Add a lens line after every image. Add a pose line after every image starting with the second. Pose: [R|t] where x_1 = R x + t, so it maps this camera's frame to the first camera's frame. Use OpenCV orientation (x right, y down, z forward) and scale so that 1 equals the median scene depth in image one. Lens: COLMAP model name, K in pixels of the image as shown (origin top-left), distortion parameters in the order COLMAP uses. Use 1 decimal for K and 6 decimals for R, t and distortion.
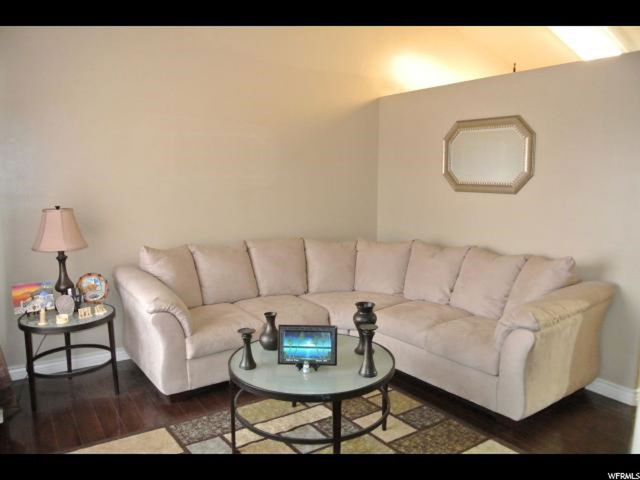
lens RADIAL K [[501.0, 0, 317.7], [0, 501.0, 239.1], [0, 0, 1]] dist [-0.077797, 0.008330]
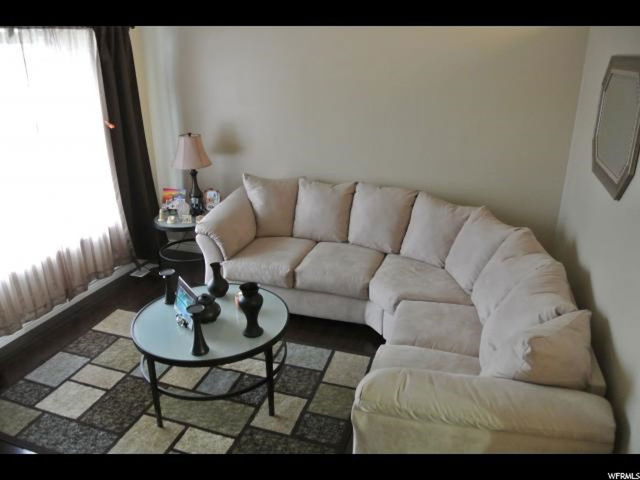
lens RADIAL K [[501.0, 0, 318.6], [0, 501.0, 242.6], [0, 0, 1]] dist [-0.077797, 0.008330]
pose [[0.603436, 0.284518, -0.744925, 0.701294], [-0.099543, 0.953750, 0.283641, -0.189869], [0.791174, -0.097007, 0.603849, 0.444725]]
